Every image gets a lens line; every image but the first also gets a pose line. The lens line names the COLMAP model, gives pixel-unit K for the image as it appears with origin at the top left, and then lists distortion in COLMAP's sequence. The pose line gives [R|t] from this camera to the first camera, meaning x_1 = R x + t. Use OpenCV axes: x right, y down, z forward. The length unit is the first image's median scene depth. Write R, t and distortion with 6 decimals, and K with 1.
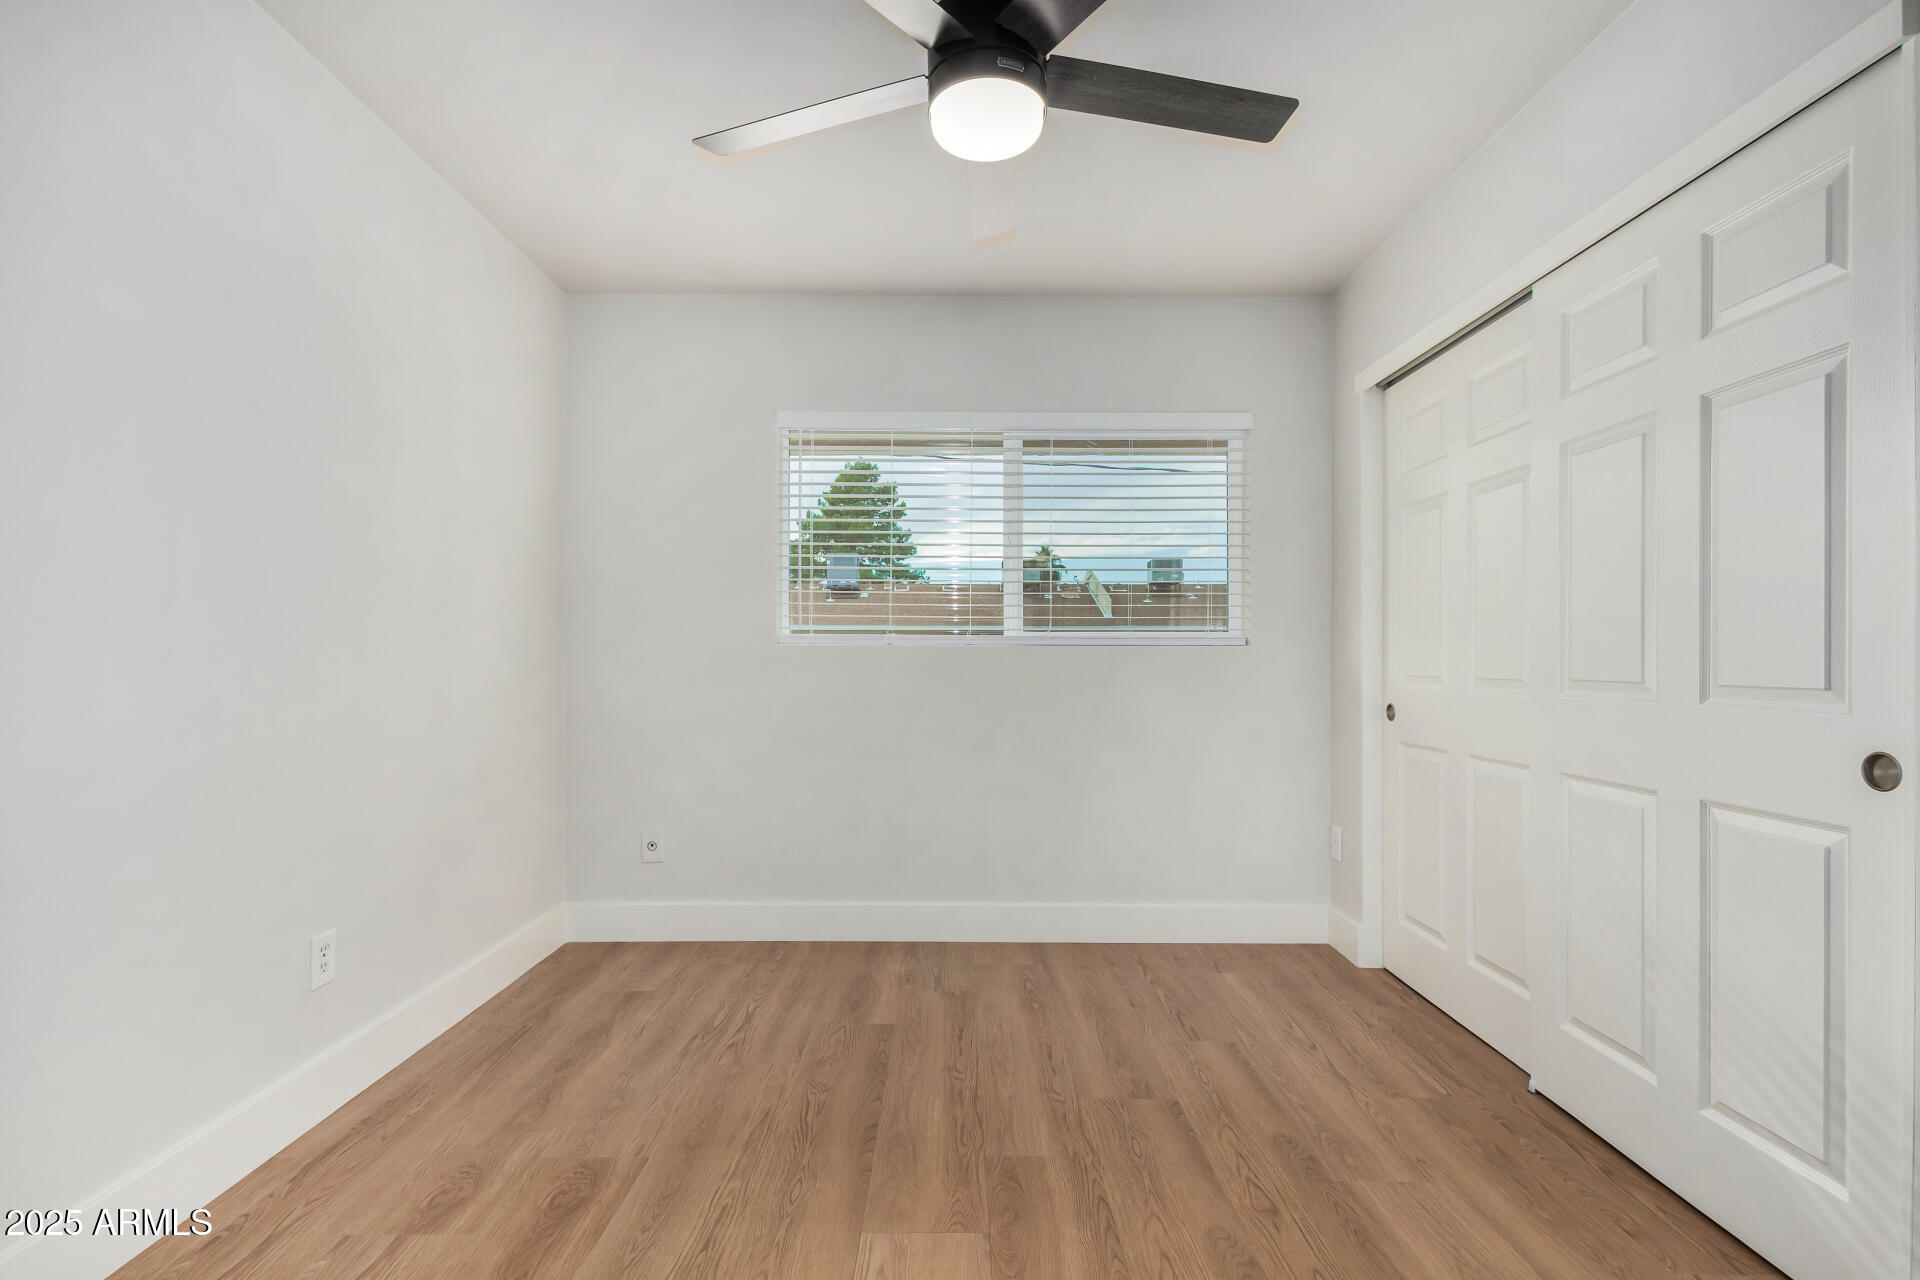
lens RADIAL K [[901.9, 0, 957.2], [0, 901.9, 655.7], [0, 0, 1]] dist [0.006619, -0.001625]
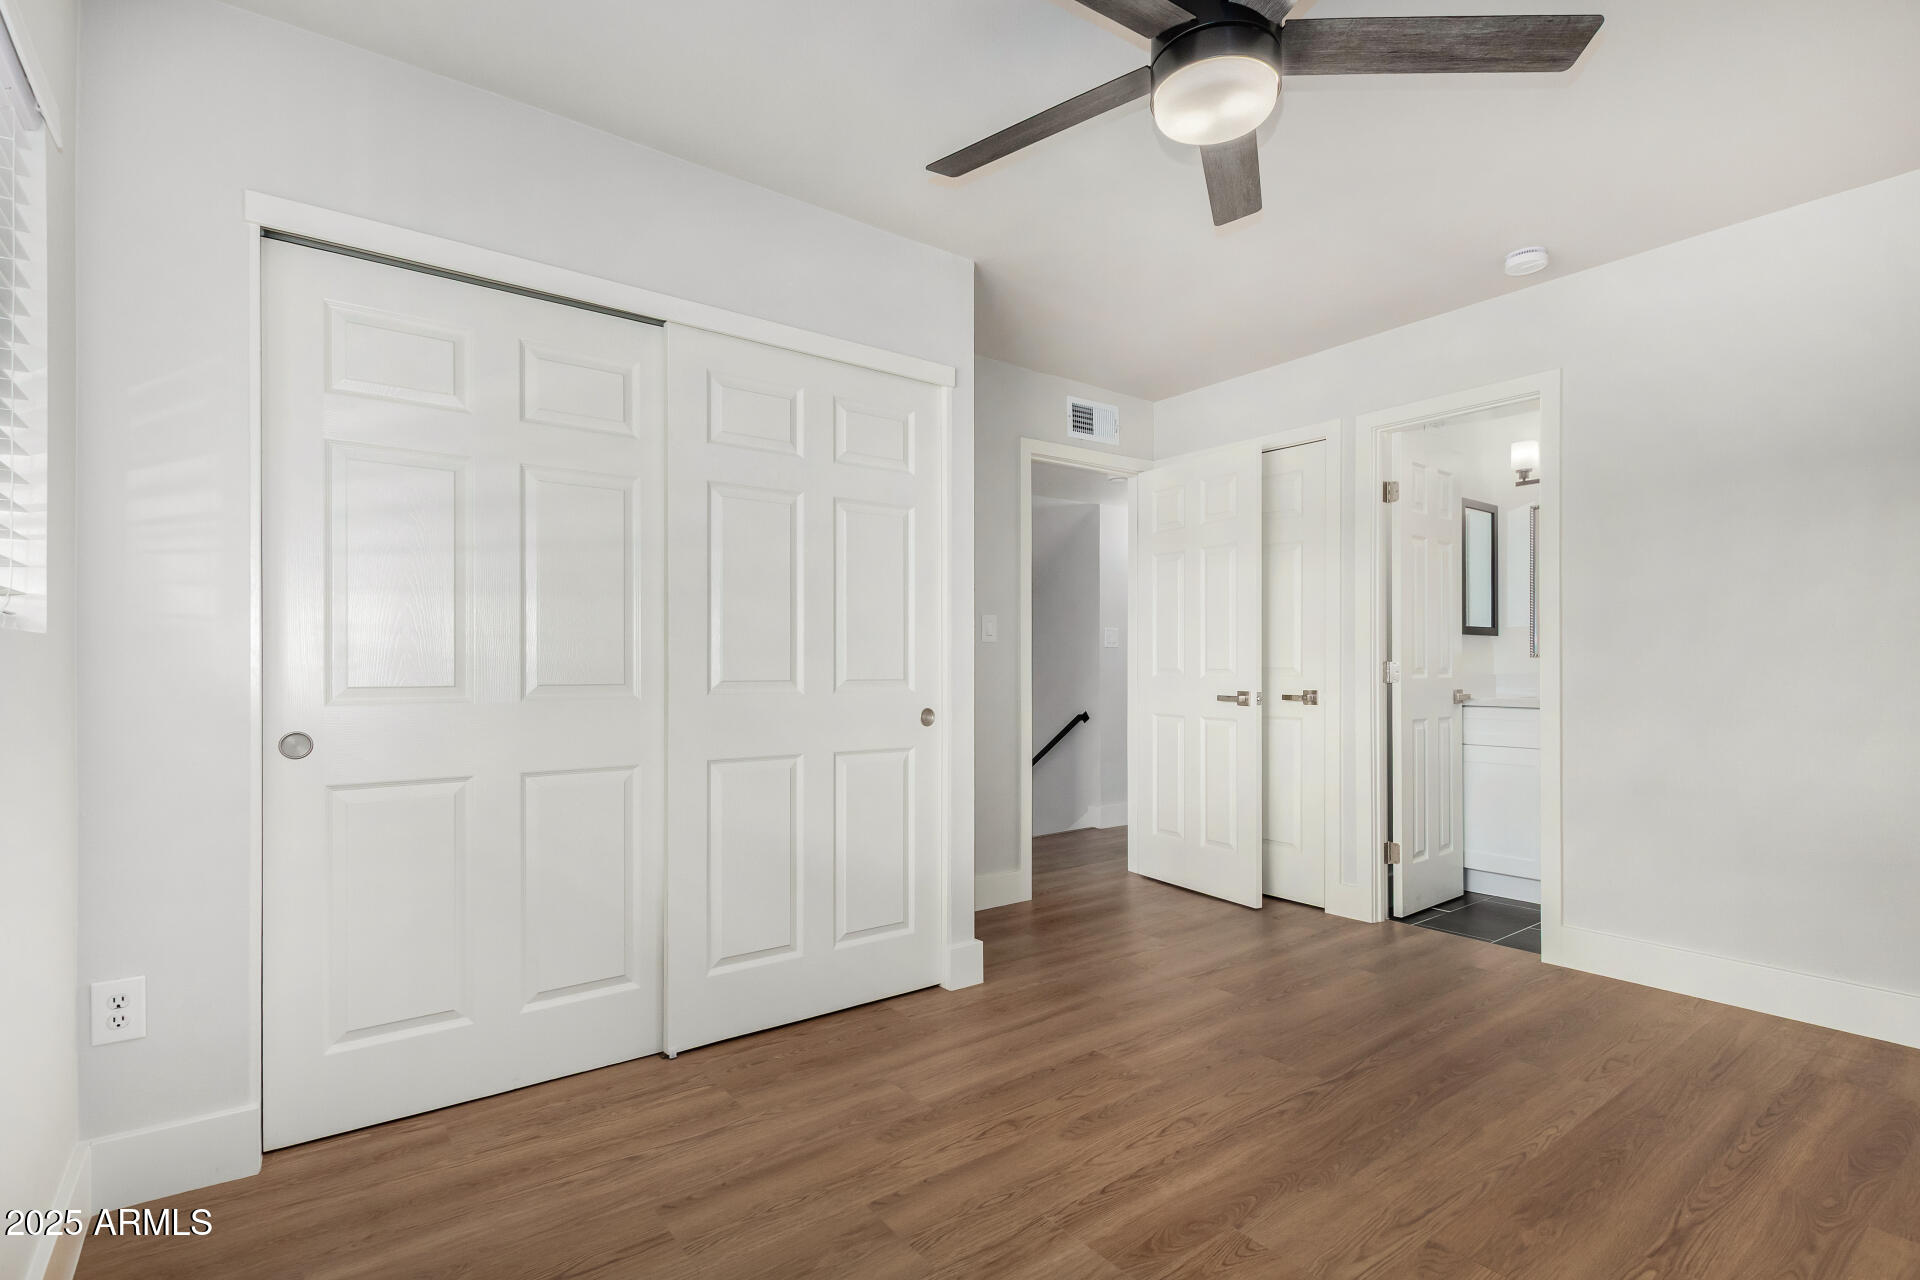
lens RADIAL K [[901.9, 0, 957.8], [0, 901.9, 657.4], [0, 0, 1]] dist [0.006619, -0.001625]
pose [[-0.596727, 0.004245, 0.802433, -0.428196], [-0.003238, 0.999965, -0.007699, 0.006955], [-0.802438, -0.007193, -0.596693, 1.331584]]
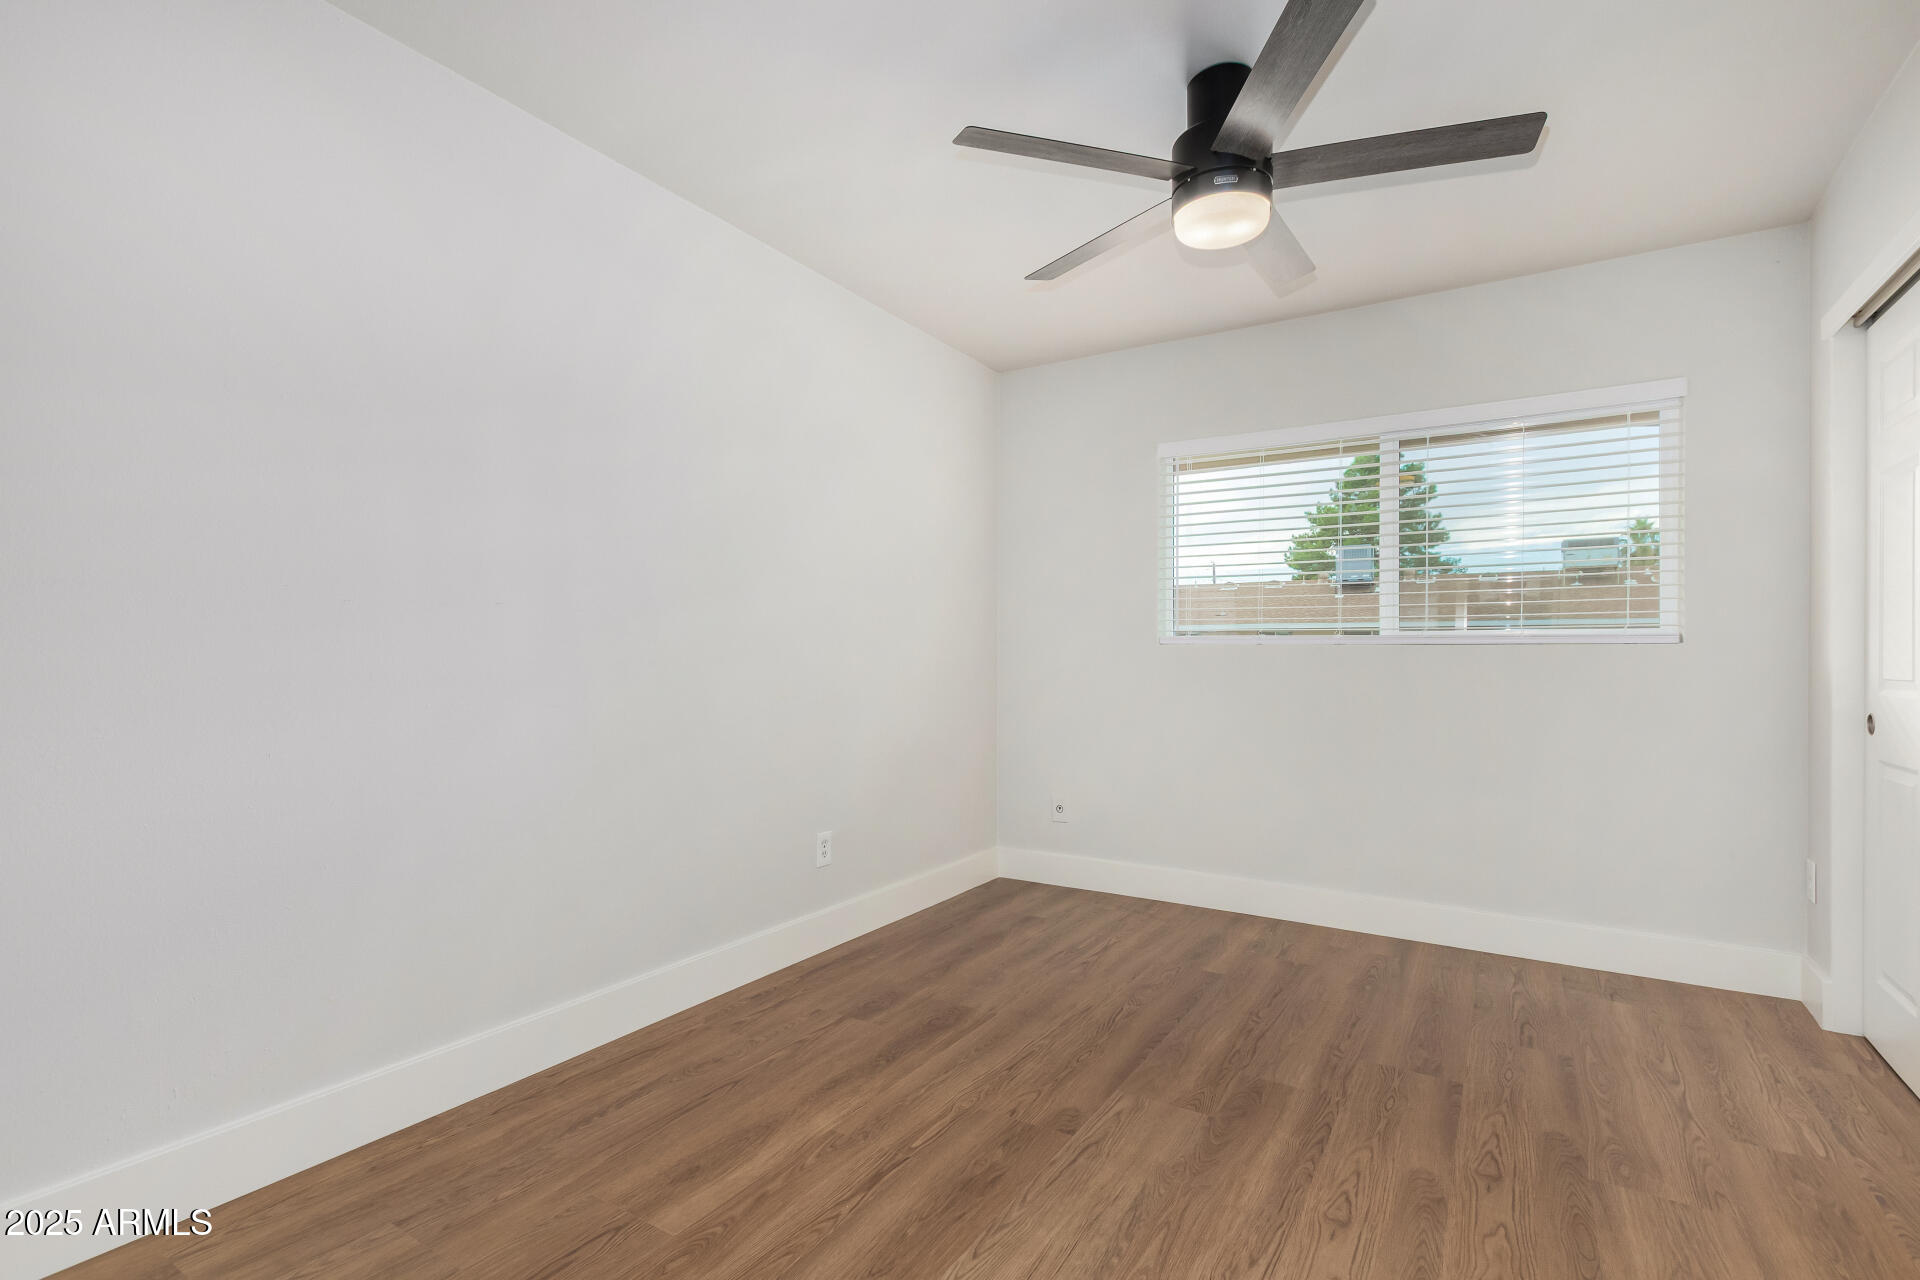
lens RADIAL K [[901.9, 0, 953.6], [0, 901.9, 659.3], [0, 0, 1]] dist [0.006619, -0.001625]
pose [[0.846599, 0.002526, -0.532225, 0.281794], [-0.000396, 0.999991, 0.004116, 0.001534], [0.532230, -0.003273, 0.846593, -0.175920]]
